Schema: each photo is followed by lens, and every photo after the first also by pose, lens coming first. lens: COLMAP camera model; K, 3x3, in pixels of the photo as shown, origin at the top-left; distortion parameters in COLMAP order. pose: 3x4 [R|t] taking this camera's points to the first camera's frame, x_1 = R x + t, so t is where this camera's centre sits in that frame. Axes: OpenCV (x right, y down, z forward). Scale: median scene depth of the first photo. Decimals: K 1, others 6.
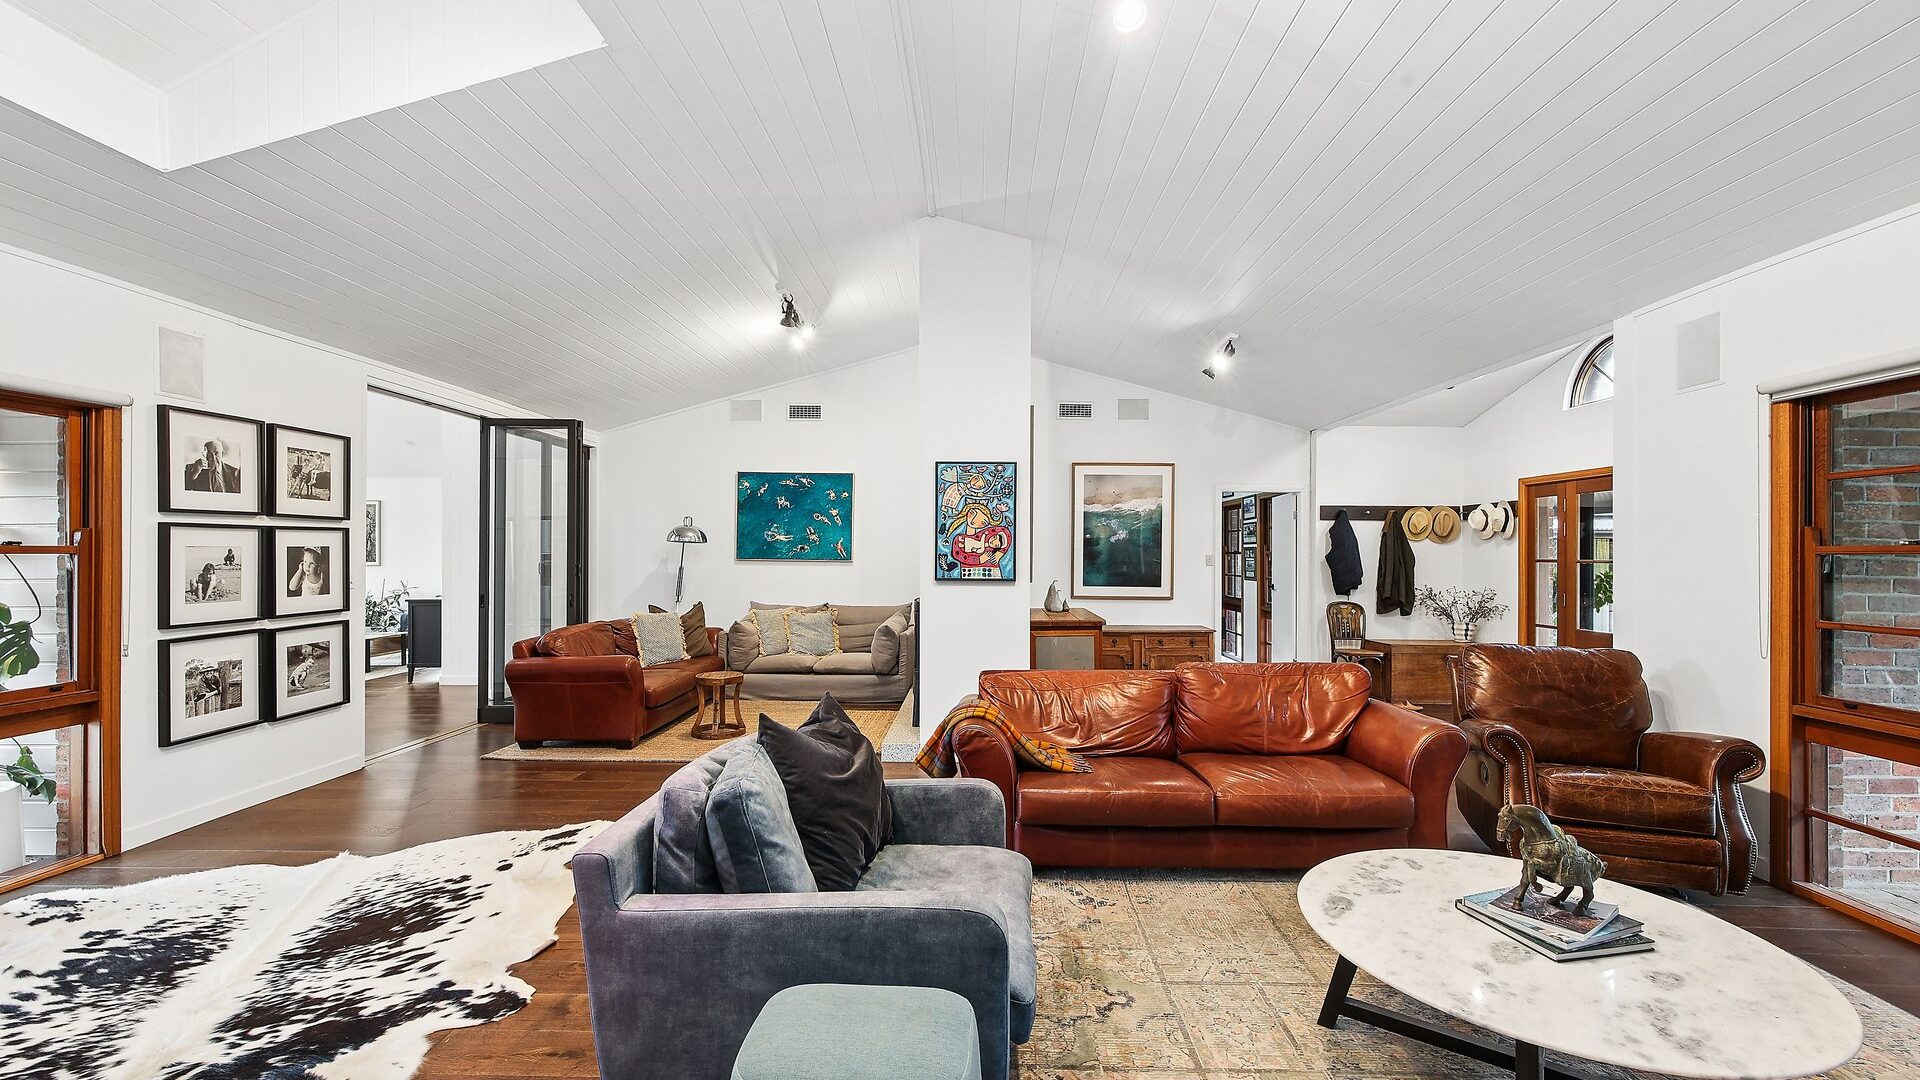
lens RADIAL K [[778.6, 0, 958.8], [0, 778.6, 558.3], [0, 0, 1]] dist [0.008466, -0.000008]
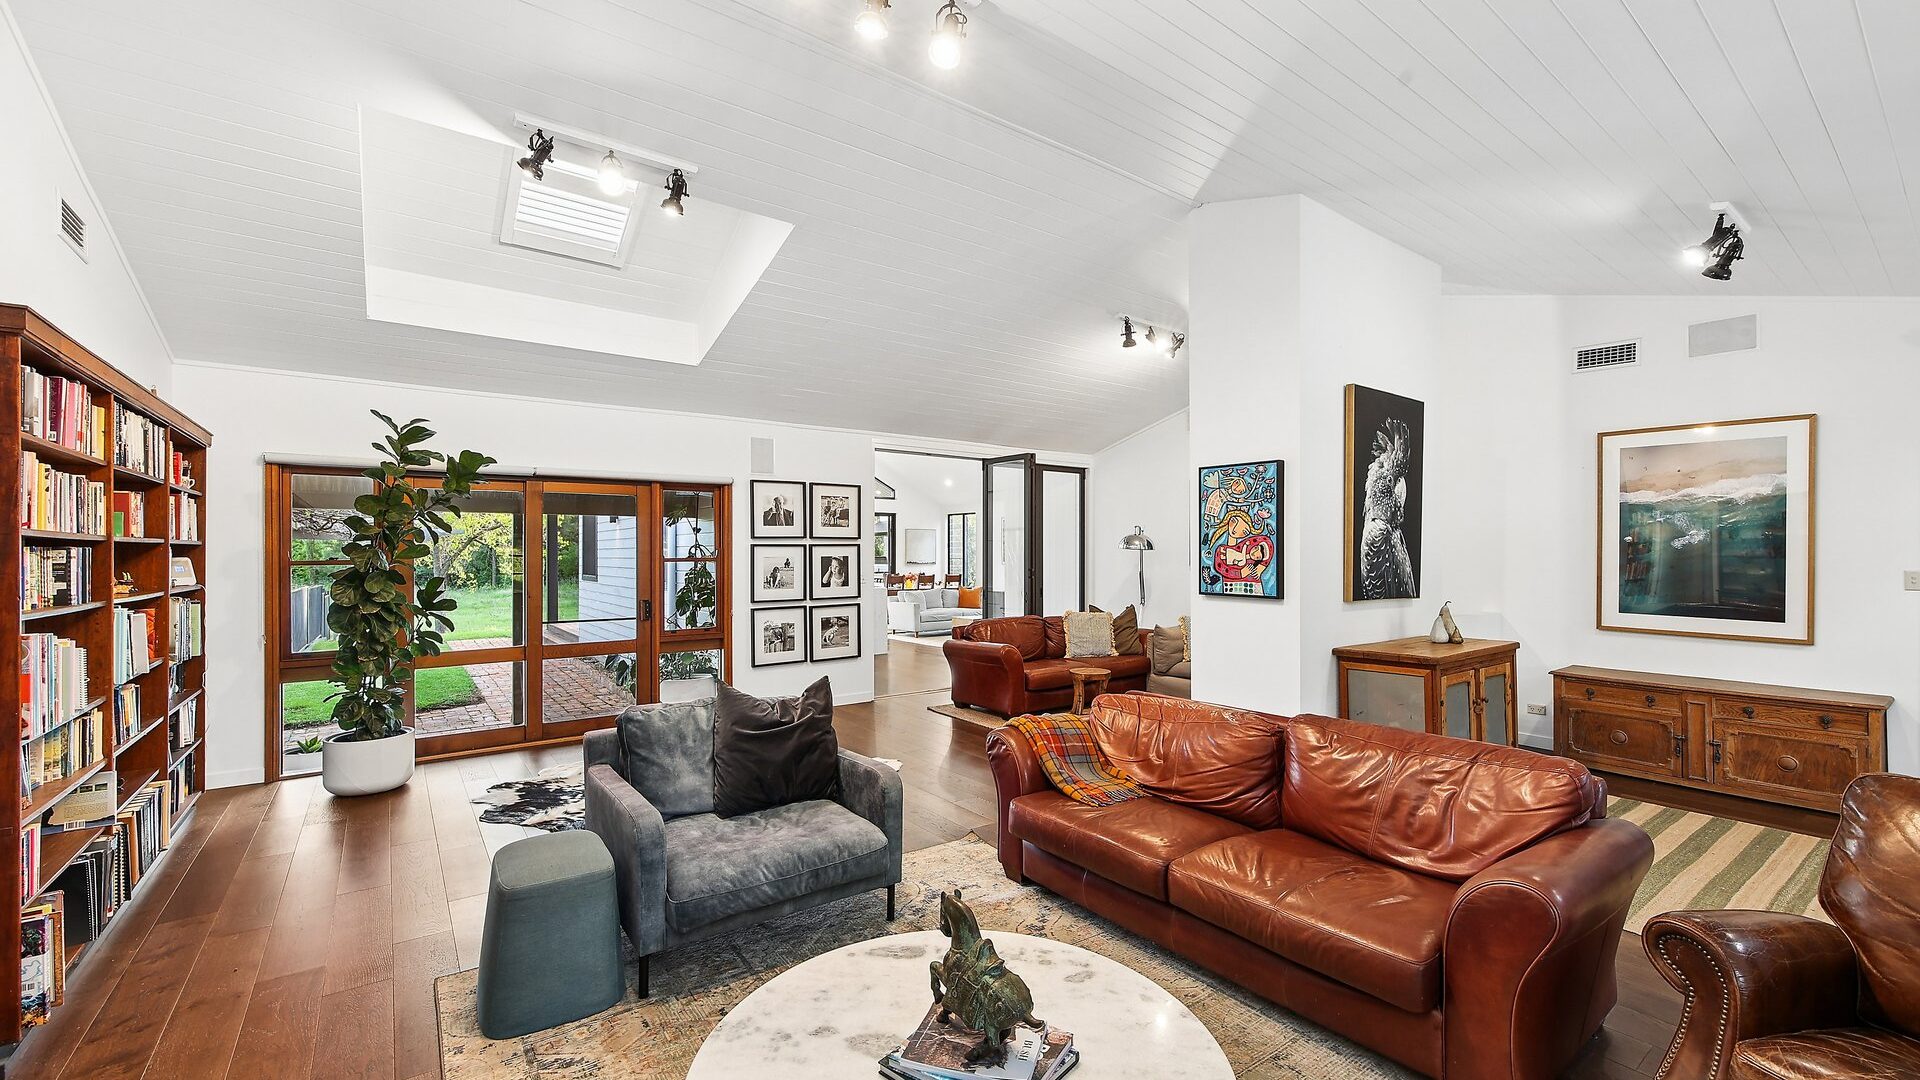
lens RADIAL K [[778.6, 0, 958.8], [0, 778.6, 558.3], [0, 0, 1]] dist [0.008466, -0.000008]
pose [[0.617860, 0.006683, -0.786260, 0.528198], [-0.005884, 0.999975, 0.003876, -0.016909], [0.786266, 0.002232, 0.617884, 0.193655]]
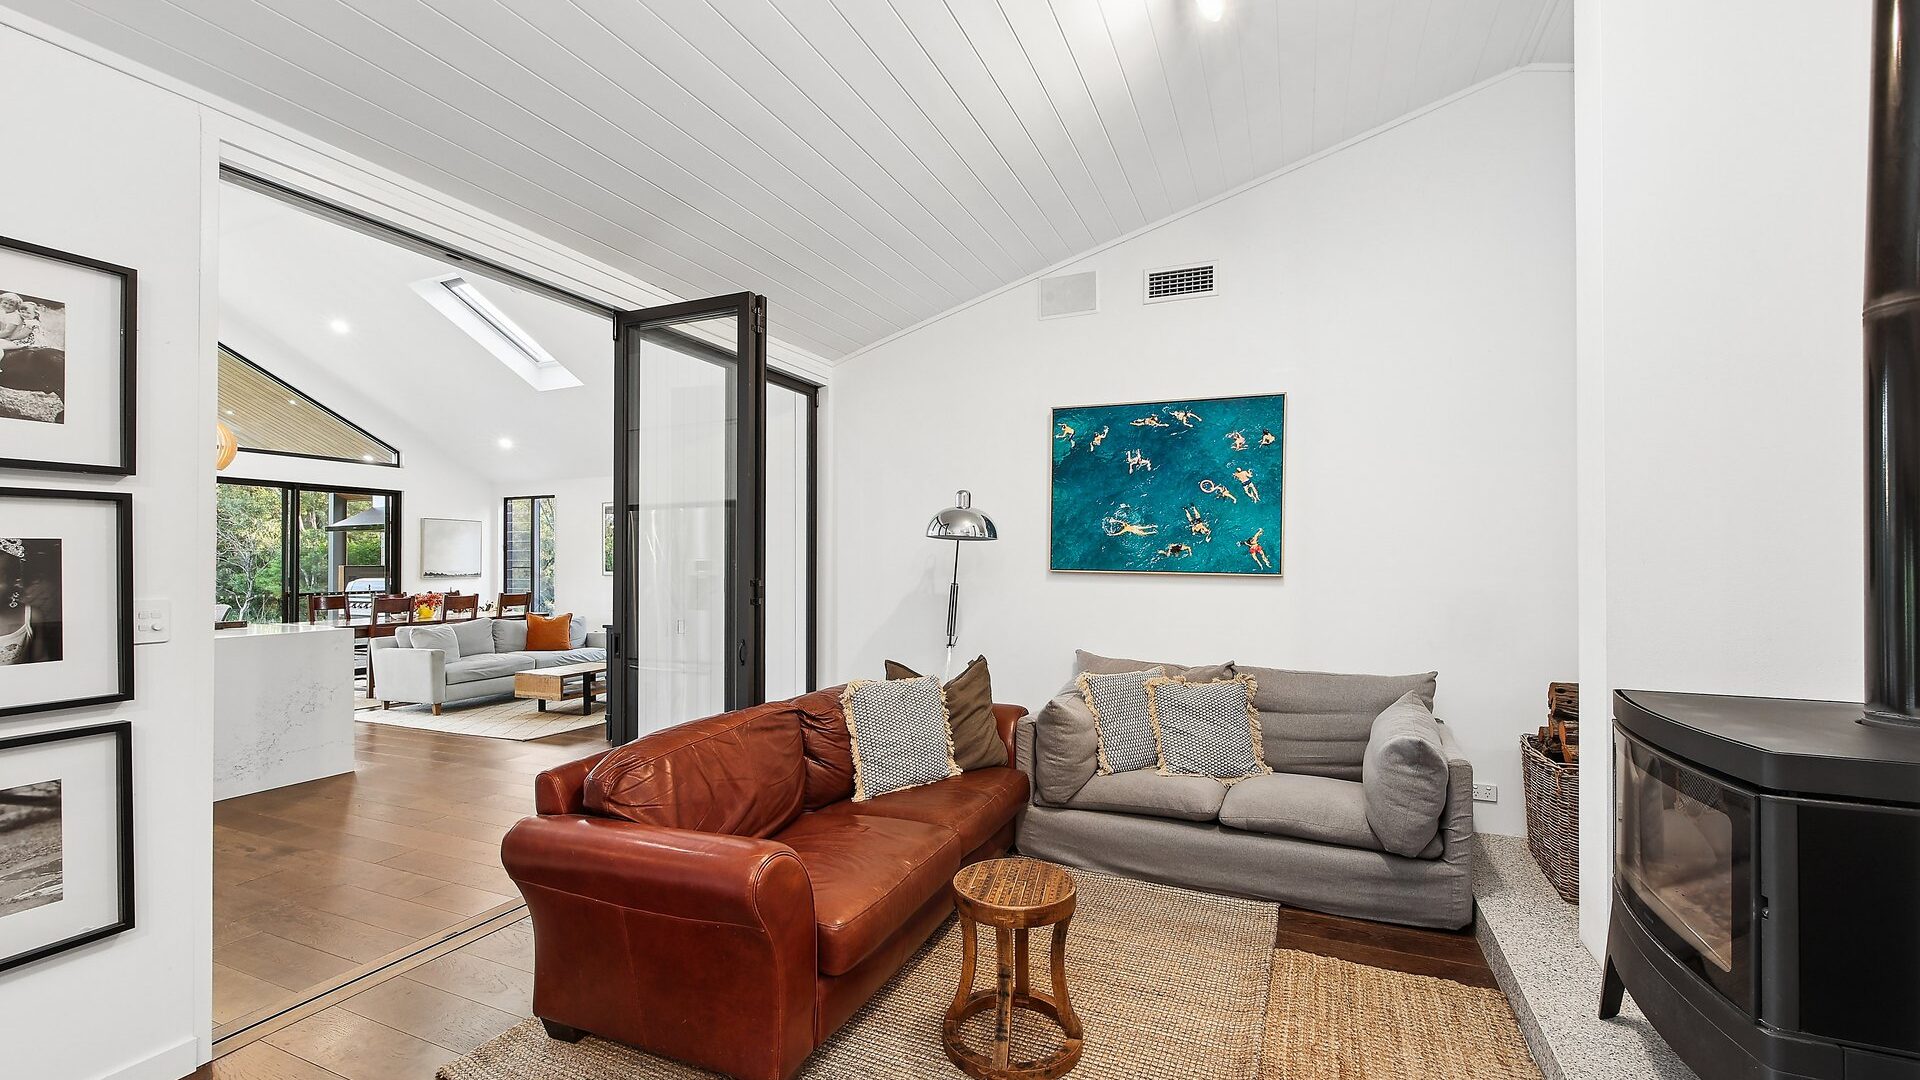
lens RADIAL K [[778.6, 0, 958.8], [0, 778.6, 558.3], [0, 0, 1]] dist [0.008466, -0.000008]
pose [[0.926352, -0.004241, -0.376636, -0.222470], [-0.000816, 0.999912, -0.013266, -0.000697], [0.376659, 0.012596, 0.926266, 0.751850]]
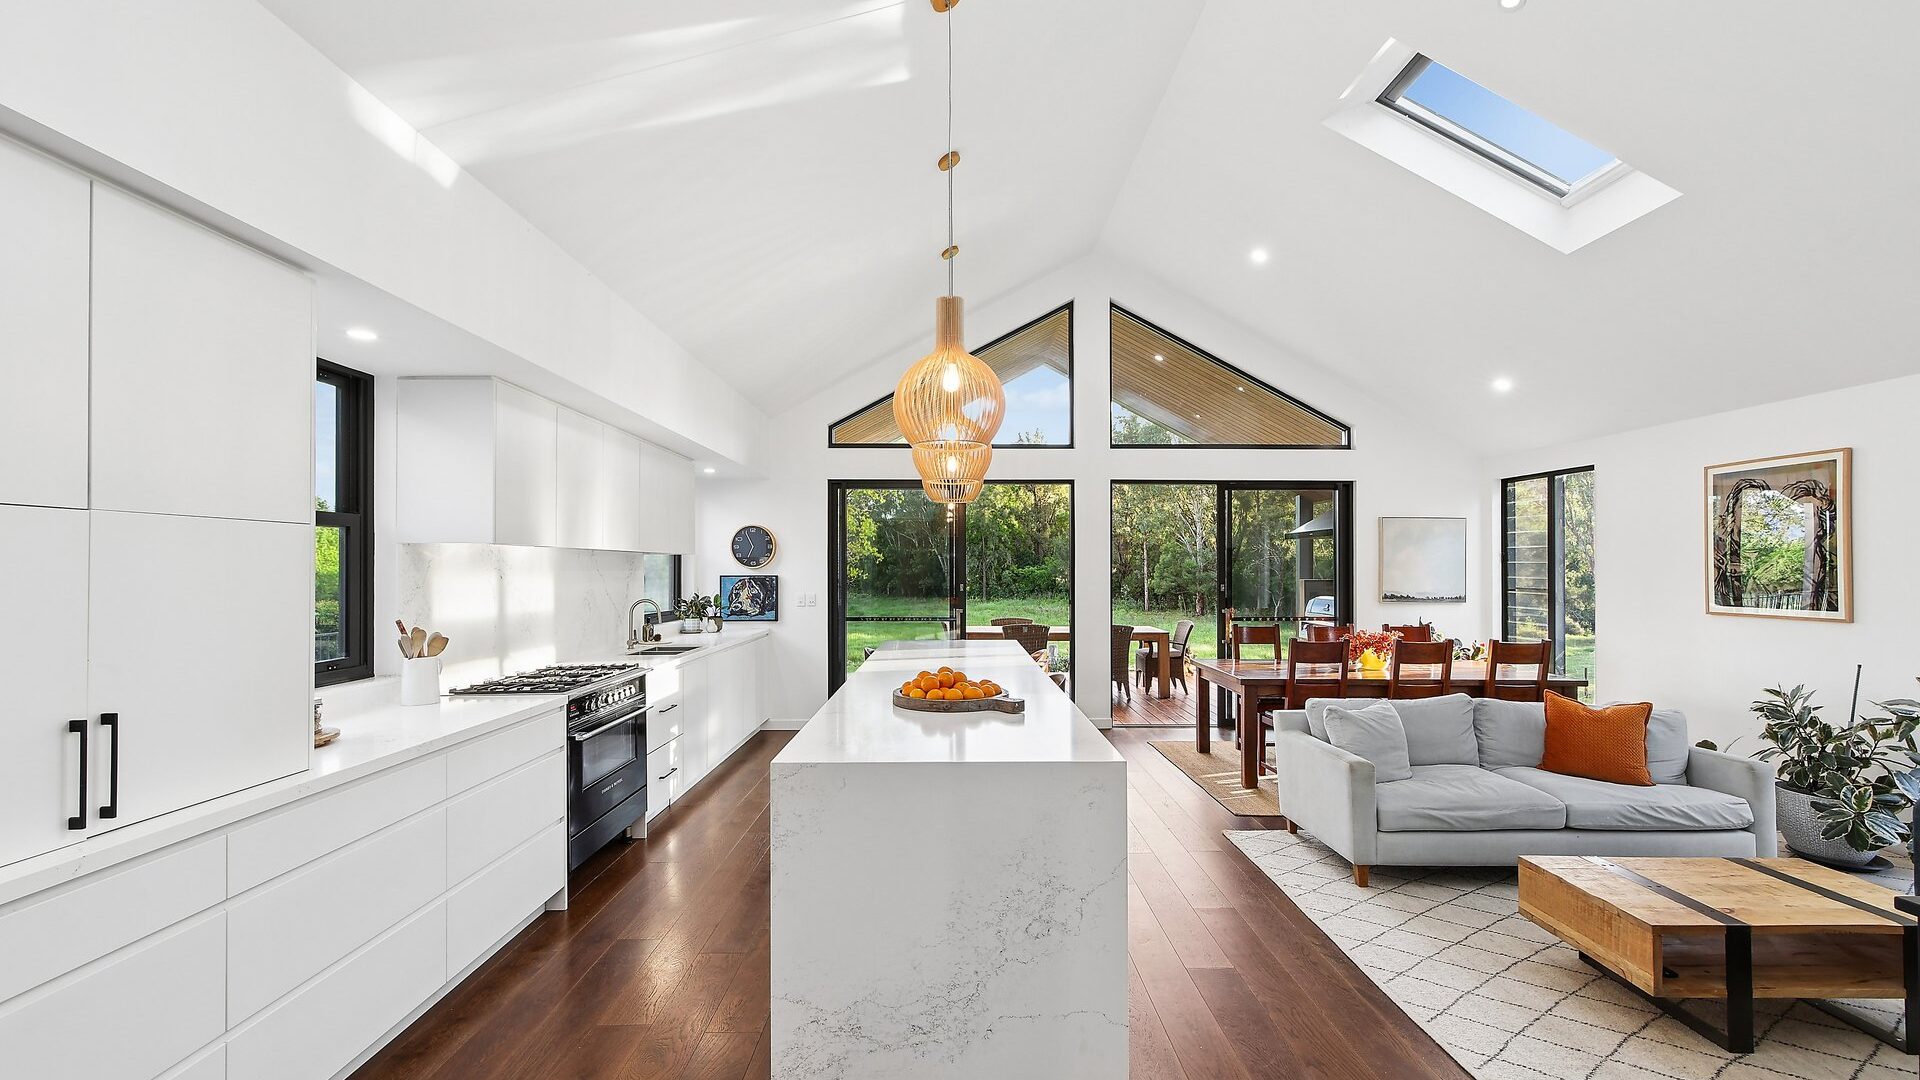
lens RADIAL K [[778.6, 0, 958.8], [0, 778.6, 558.3], [0, 0, 1]] dist [0.008466, -0.000008]
pose [[0.043925, -0.007137, -0.999009, -0.864395], [-0.014826, 0.999860, -0.007795, -0.032233], [0.998925, 0.015154, 0.043813, 1.259356]]
